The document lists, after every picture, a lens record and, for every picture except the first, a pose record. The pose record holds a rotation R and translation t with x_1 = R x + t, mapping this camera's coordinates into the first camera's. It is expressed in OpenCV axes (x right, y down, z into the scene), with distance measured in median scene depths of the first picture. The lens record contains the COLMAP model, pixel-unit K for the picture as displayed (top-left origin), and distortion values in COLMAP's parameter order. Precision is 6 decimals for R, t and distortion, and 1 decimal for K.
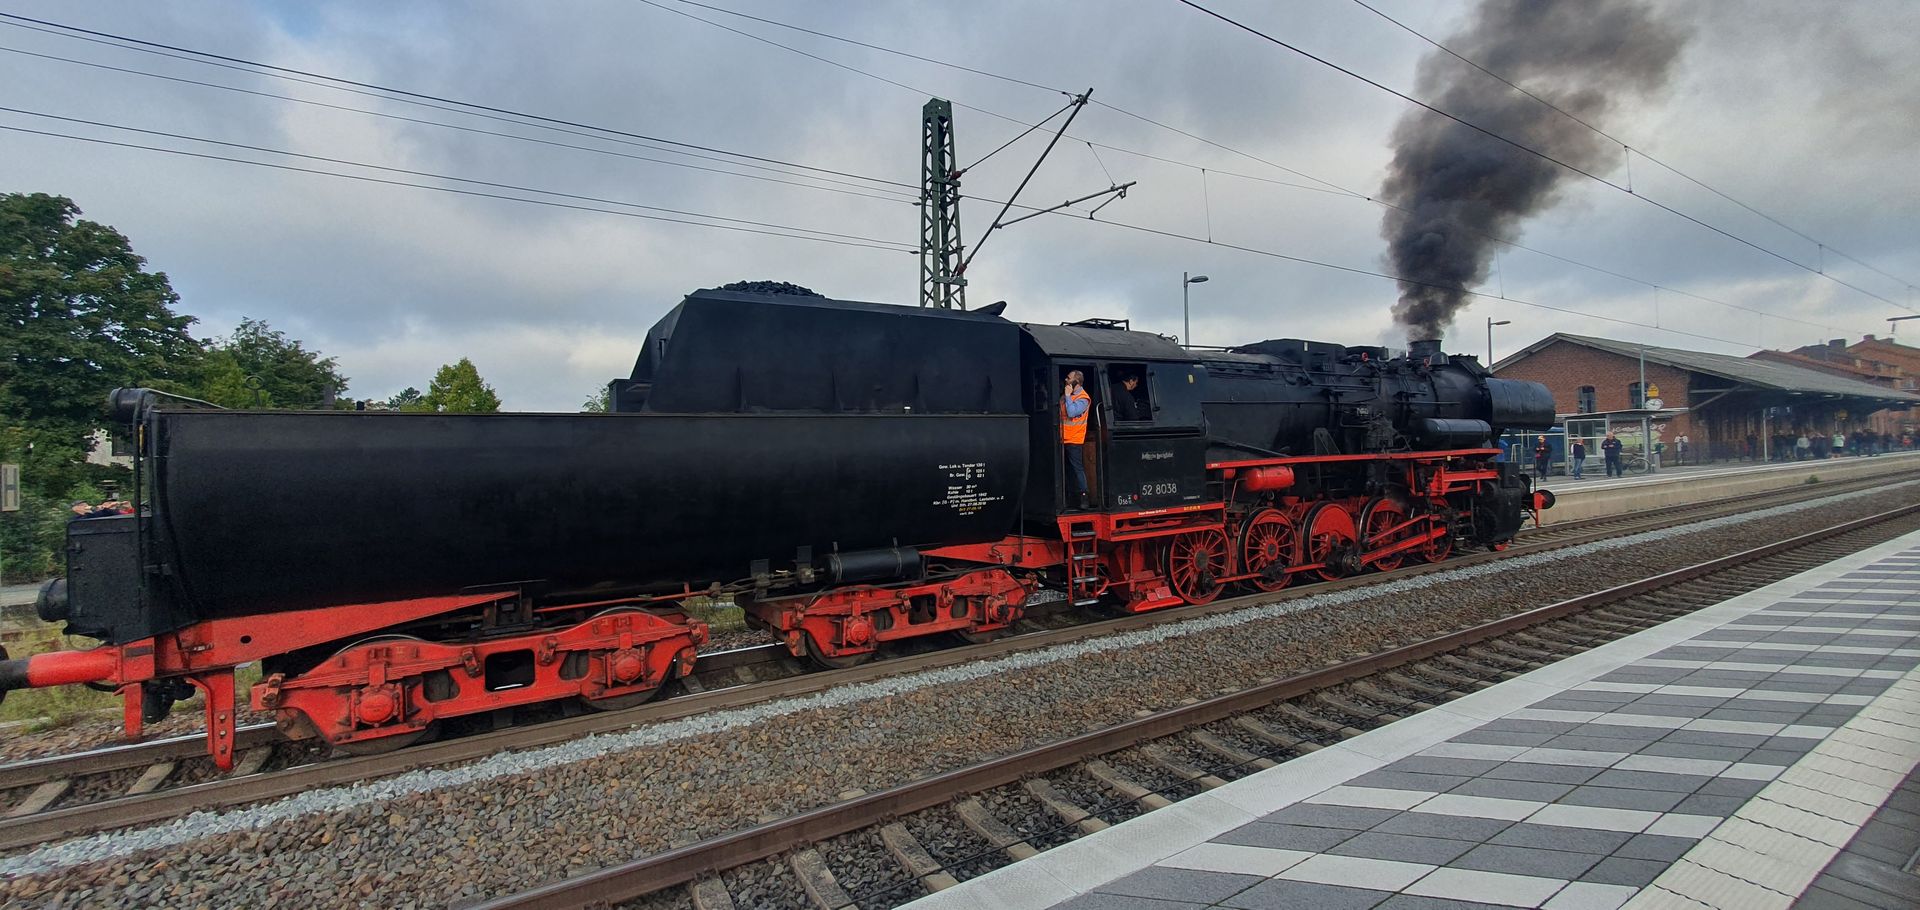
lens RADIAL K [[801.7, 0, 988.1], [0, 801.7, 455.1], [0, 0, 1]] dist [0.024817, -0.000026]
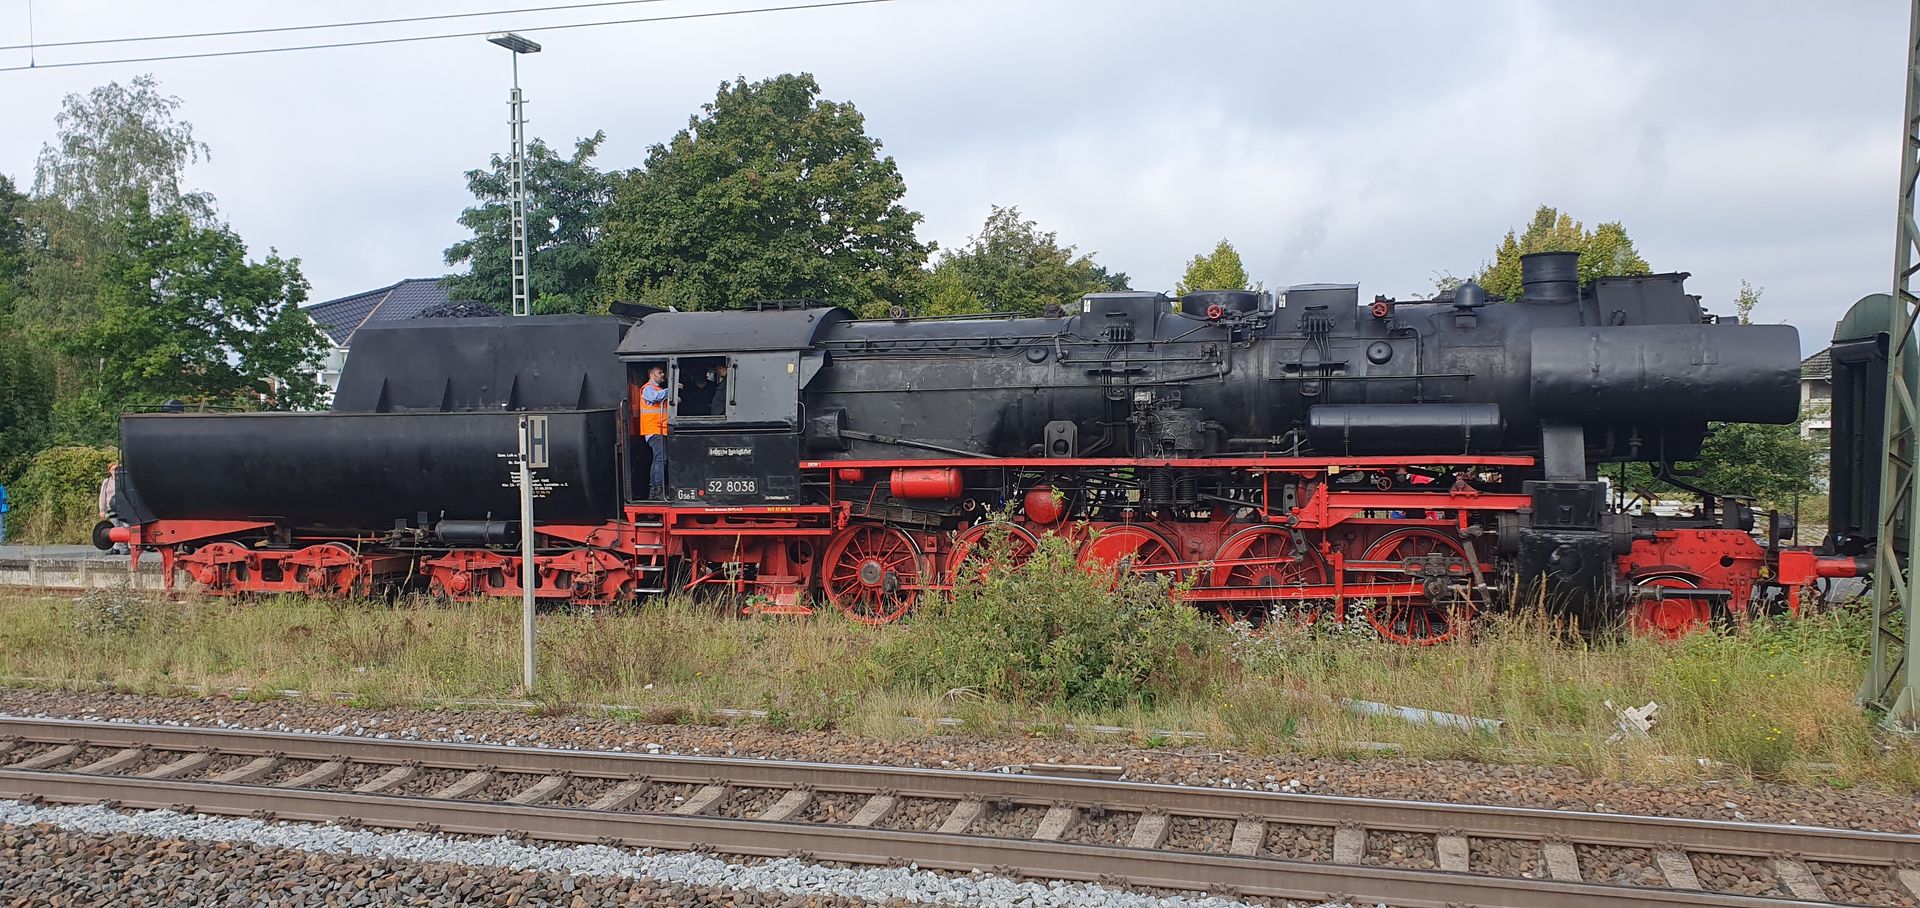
lens RADIAL K [[1655.7, 0, 960.0], [0, 1655.7, 454.0], [0, 0, 1]] dist [0.046116, 0.003154]
pose [[0.639054, 0.033575, -0.768429, 1.356009], [-0.012742, 0.999372, 0.033068, -0.046312], [0.769056, -0.011341, 0.639080, -0.038164]]
